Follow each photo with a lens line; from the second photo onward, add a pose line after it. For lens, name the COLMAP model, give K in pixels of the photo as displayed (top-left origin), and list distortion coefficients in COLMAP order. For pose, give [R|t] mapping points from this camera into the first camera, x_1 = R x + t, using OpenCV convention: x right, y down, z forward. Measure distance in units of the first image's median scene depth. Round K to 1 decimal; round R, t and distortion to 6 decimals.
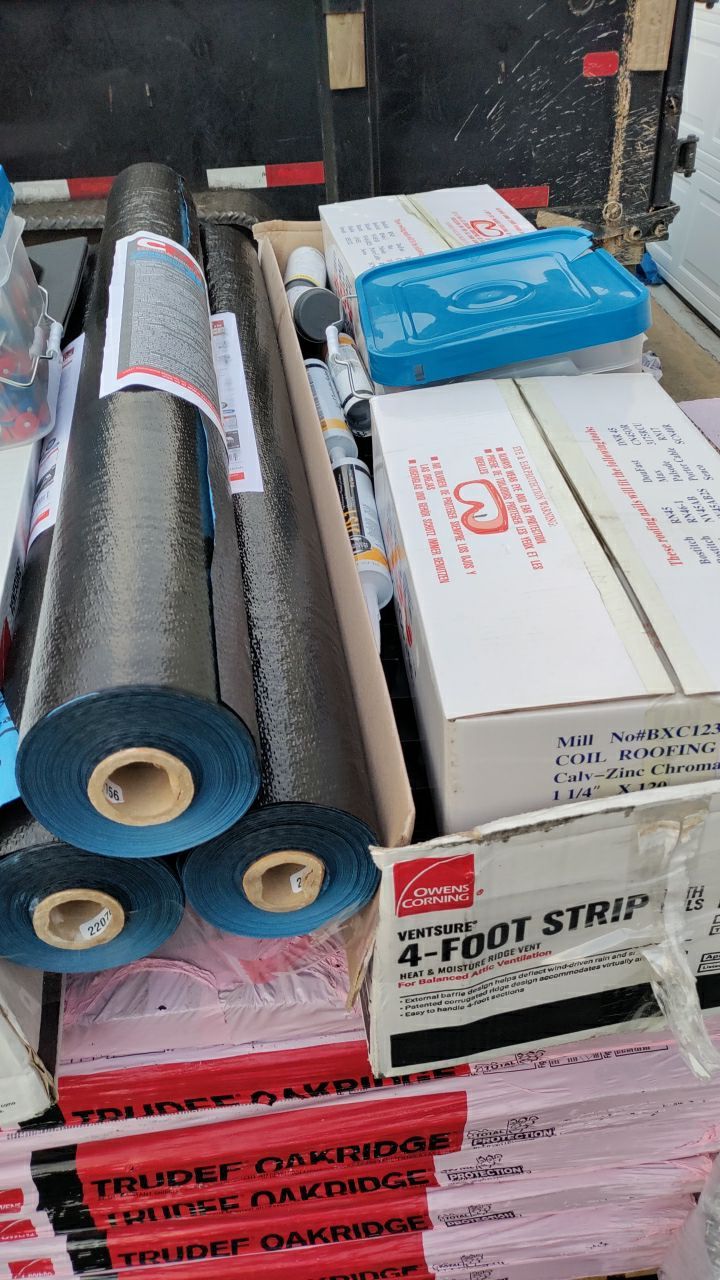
lens RADIAL K [[919.7, 0, 366.3], [0, 919.7, 642.9], [0, 0, 1]] dist [0.026957, -0.042395]
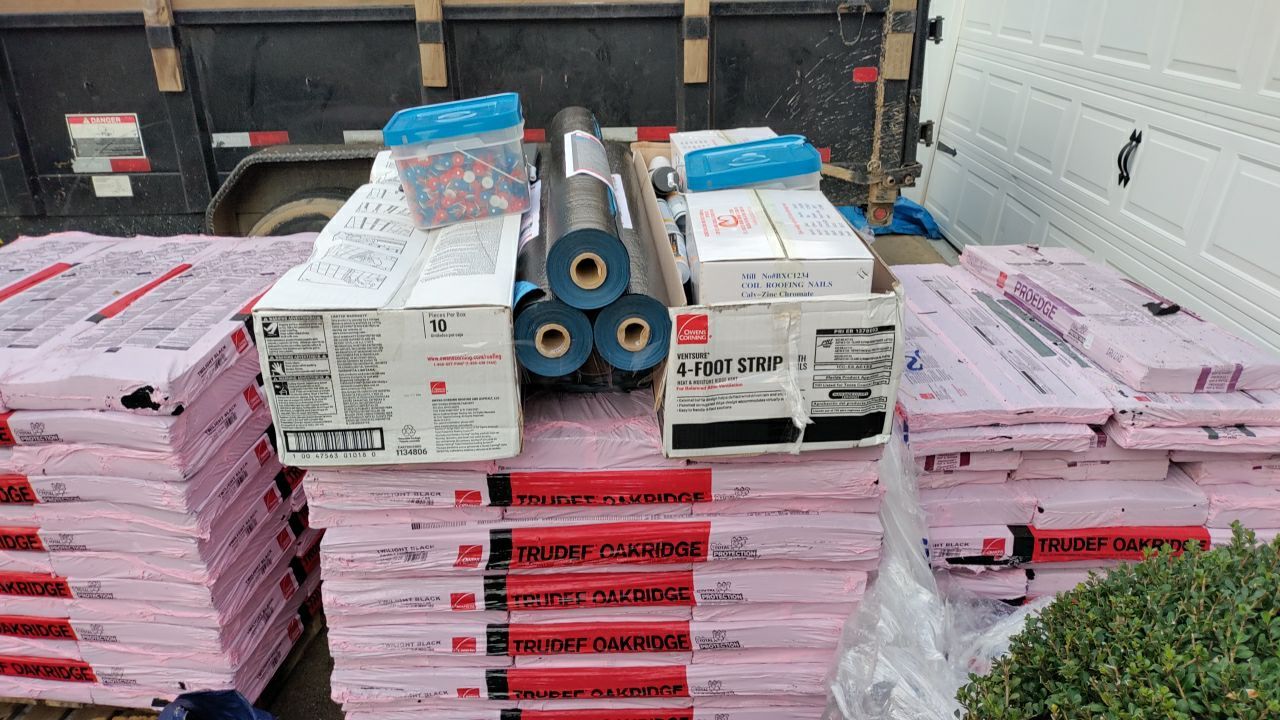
lens RADIAL K [[919.7, 0, 635.0], [0, 919.7, 366.2], [0, 0, 1]] dist [0.026957, -0.042395]
pose [[0.994904, 0.062855, -0.078839, 0.065952], [-0.081090, 0.963494, -0.255153, 0.550027], [0.059924, 0.260245, 0.963681, -0.781112]]
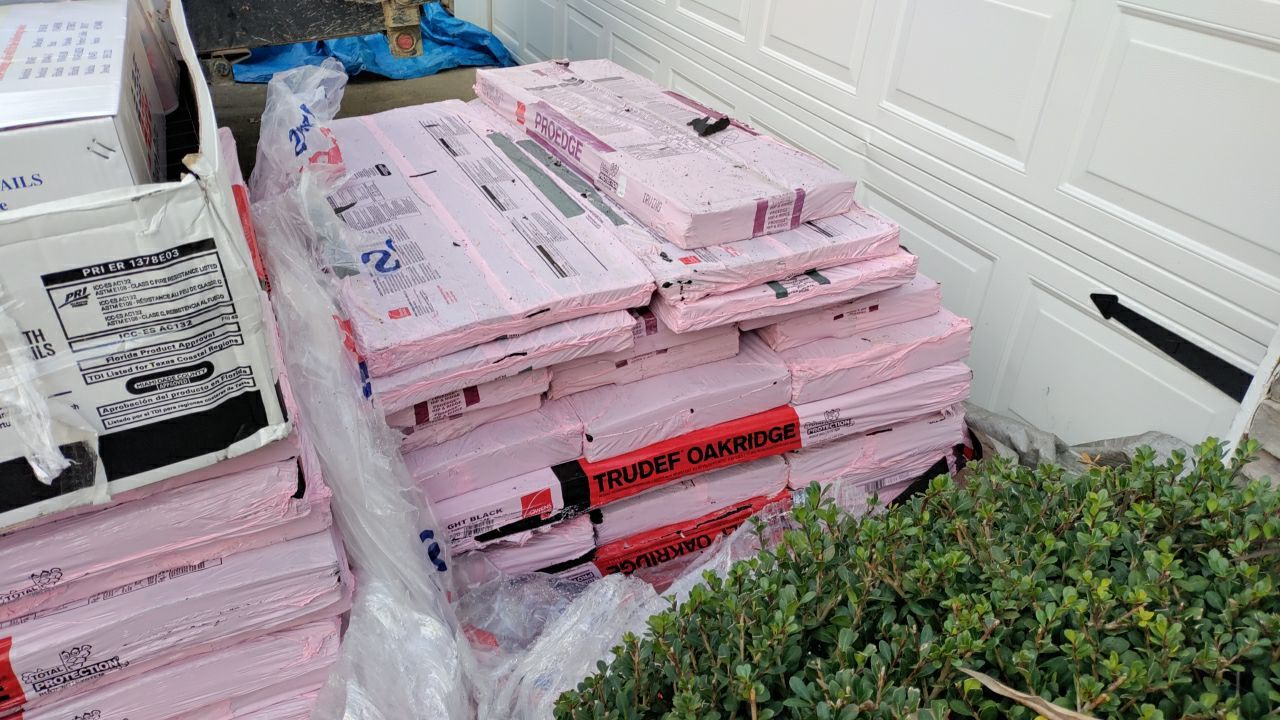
lens RADIAL K [[919.7, 0, 633.6], [0, 919.7, 380.7], [0, 0, 1]] dist [0.026957, -0.042395]
pose [[0.952578, -0.154633, 0.262077, 0.456654], [0.178090, 0.981655, -0.068104, 0.320391], [-0.246738, 0.111547, 0.962641, -0.199122]]
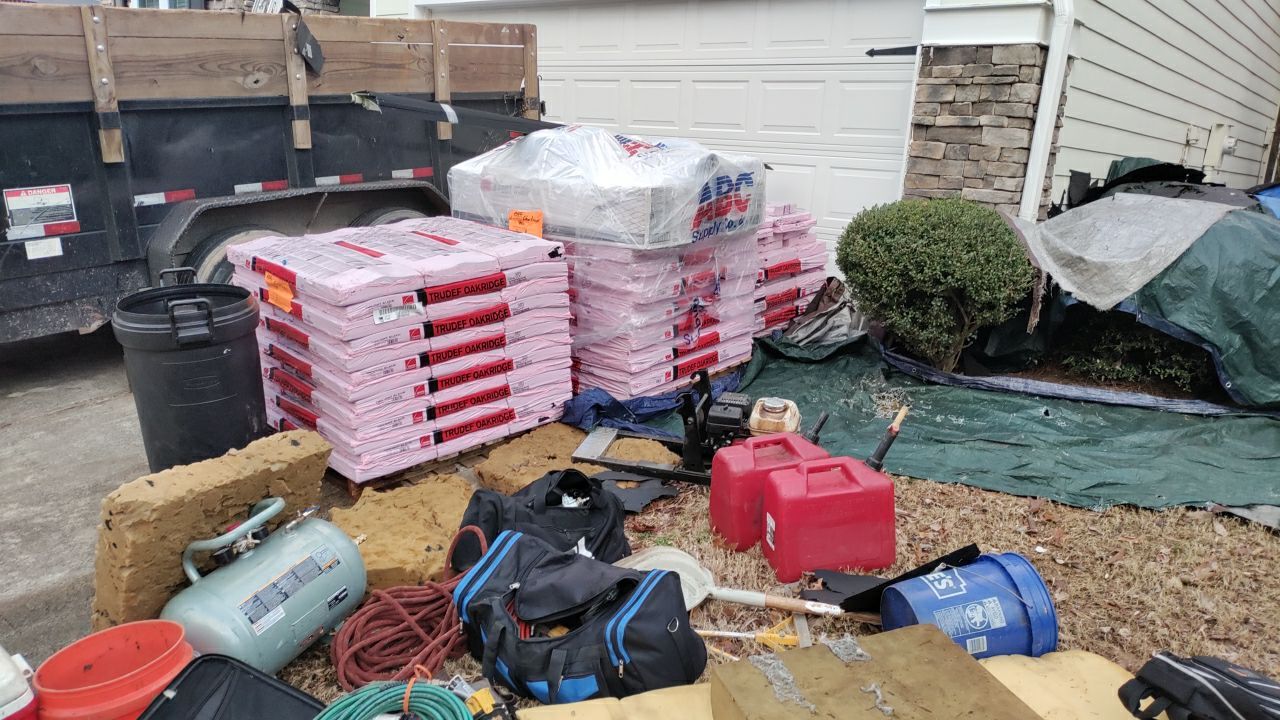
lens RADIAL K [[919.7, 0, 644.5], [0, 919.7, 365.1], [0, 0, 1]] dist [0.026957, -0.042395]
pose [[0.719512, -0.174543, 0.672189, -3.199586], [0.410650, 0.887490, -0.209111, 1.570606], [-0.560062, 0.426492, 0.710236, -1.873941]]
